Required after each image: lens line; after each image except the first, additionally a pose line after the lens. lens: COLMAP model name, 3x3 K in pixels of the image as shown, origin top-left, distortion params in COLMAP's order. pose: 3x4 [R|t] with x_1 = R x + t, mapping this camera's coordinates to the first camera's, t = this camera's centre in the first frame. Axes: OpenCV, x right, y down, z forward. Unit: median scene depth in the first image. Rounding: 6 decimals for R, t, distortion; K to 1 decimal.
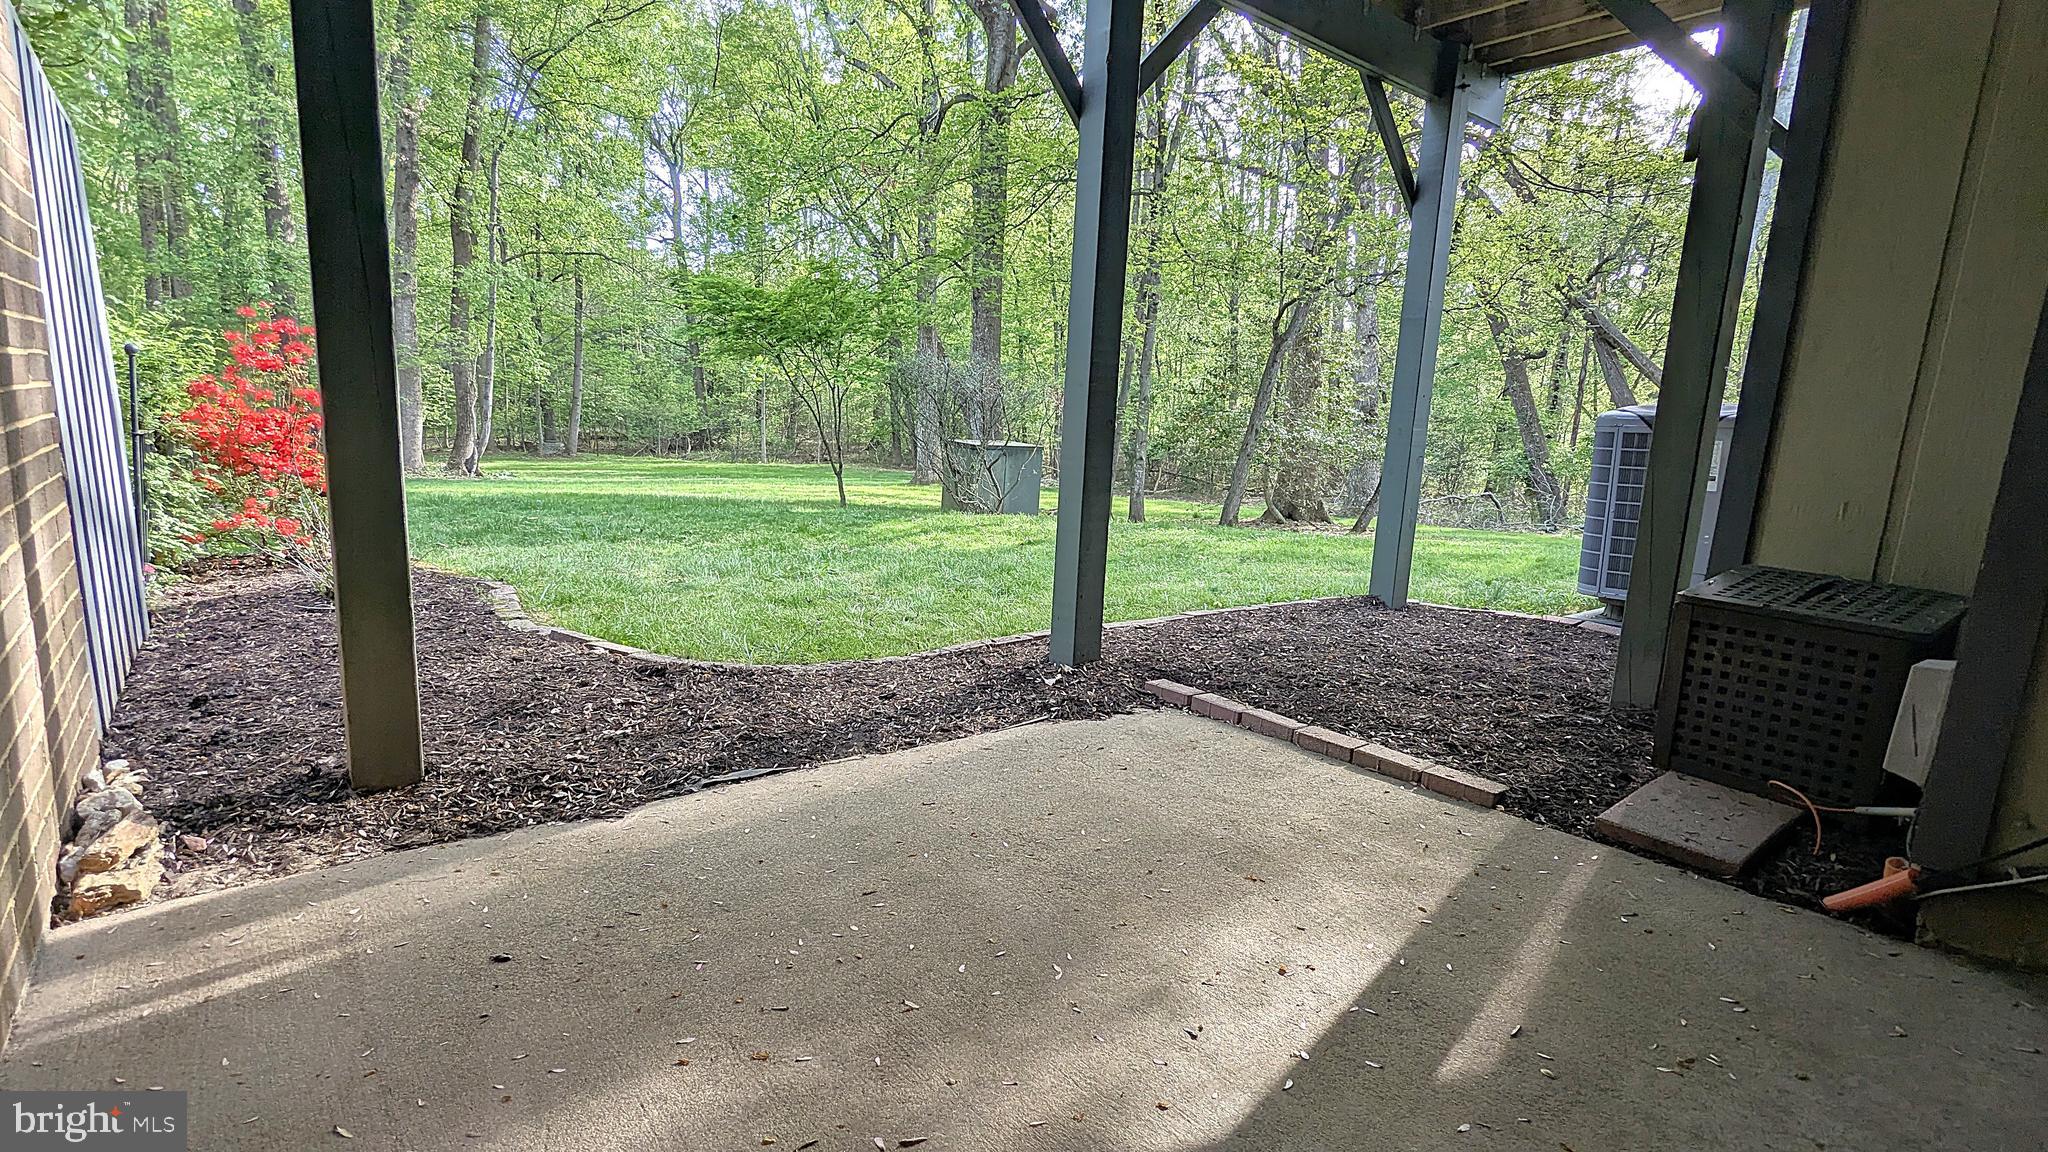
lens RADIAL K [[970.9, 0, 1012.6], [0, 970.9, 585.4], [0, 0, 1]] dist [0.004175, 0.001118]
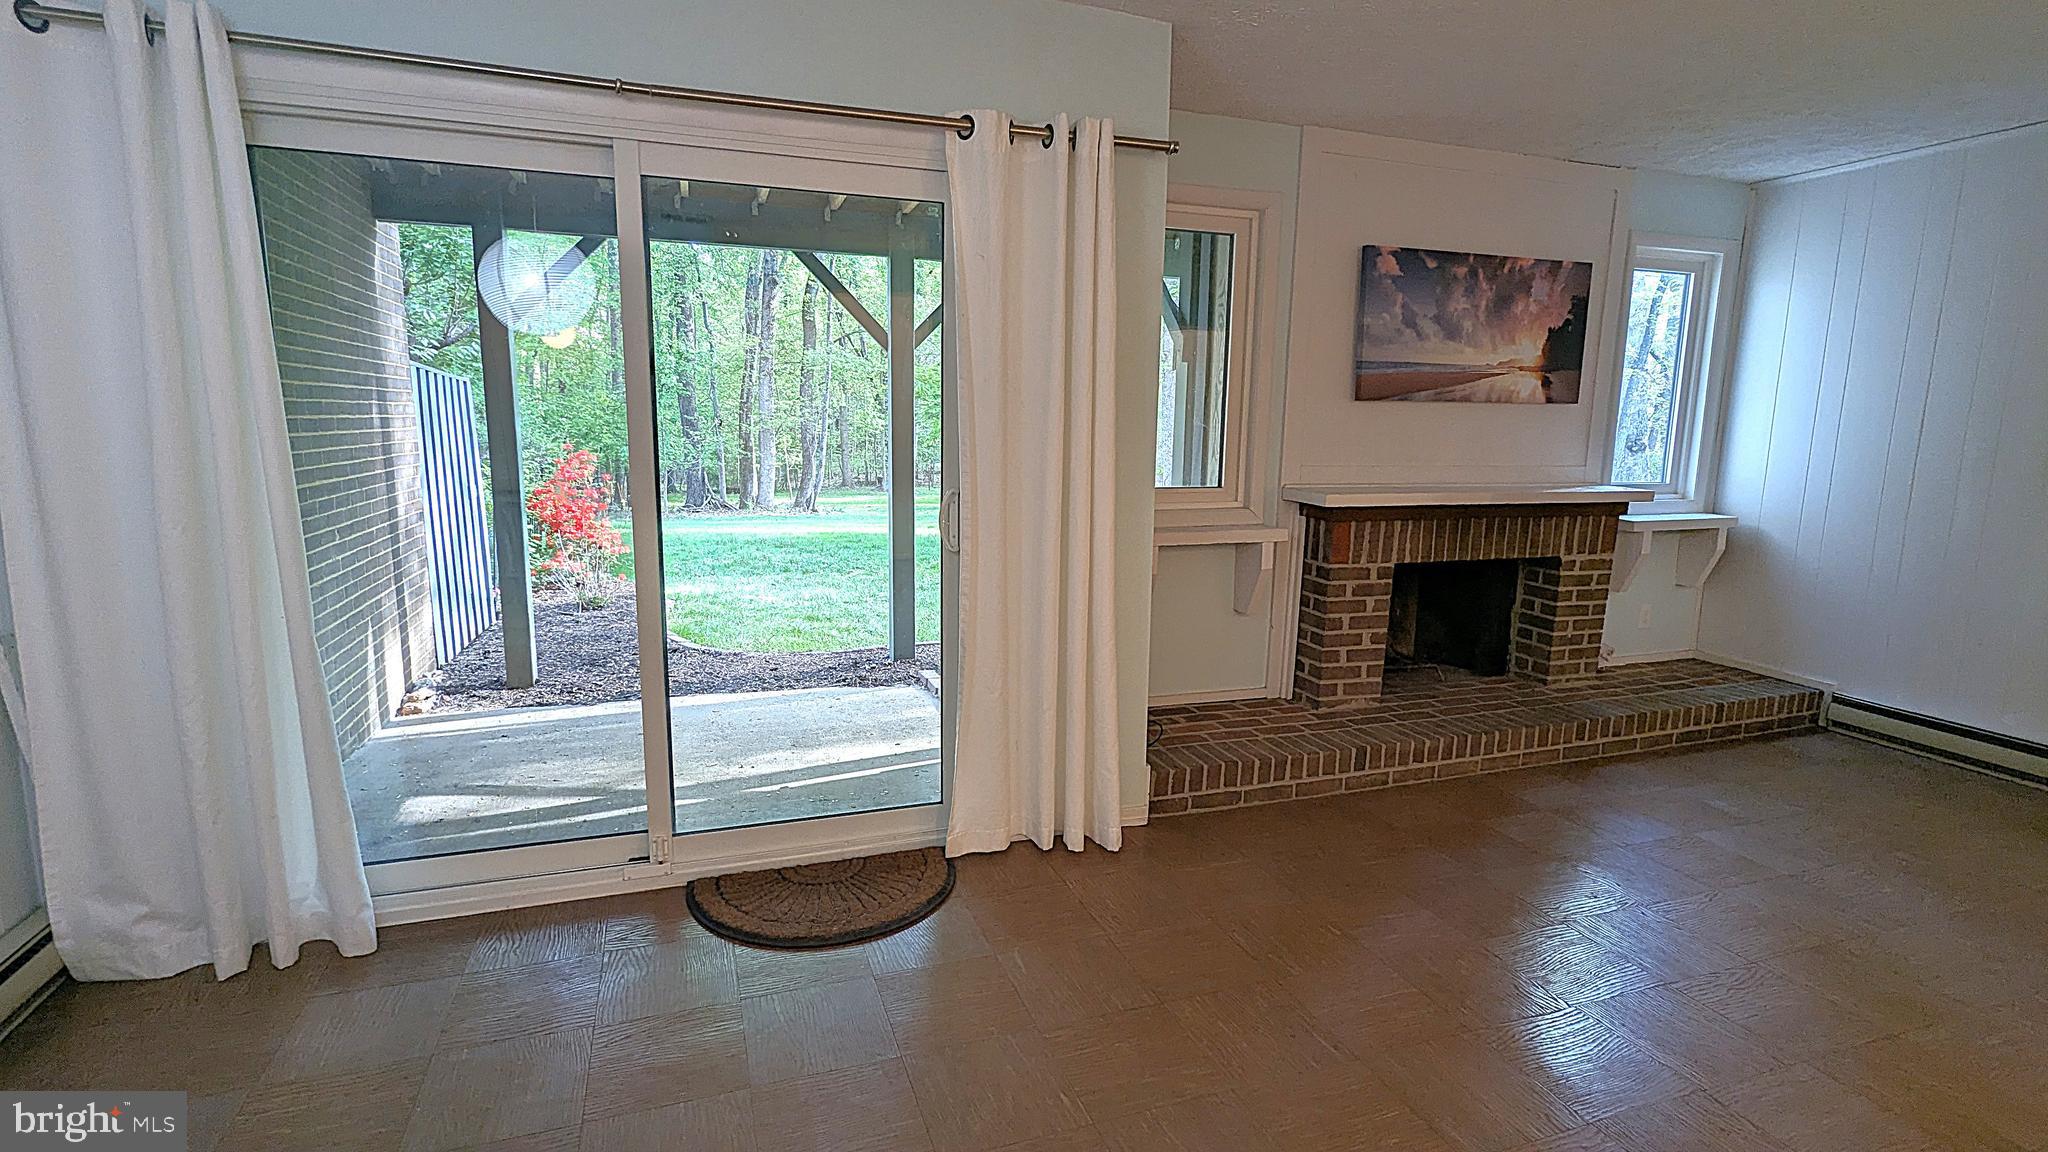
lens RADIAL K [[970.9, 0, 1033.4], [0, 970.9, 578.6], [0, 0, 1]] dist [0.004175, 0.001118]
pose [[0.951010, 0.025990, -0.308065, 1.435285], [-0.037523, 0.998797, -0.031572, -0.033285], [0.306874, 0.041584, 0.950841, -0.999141]]
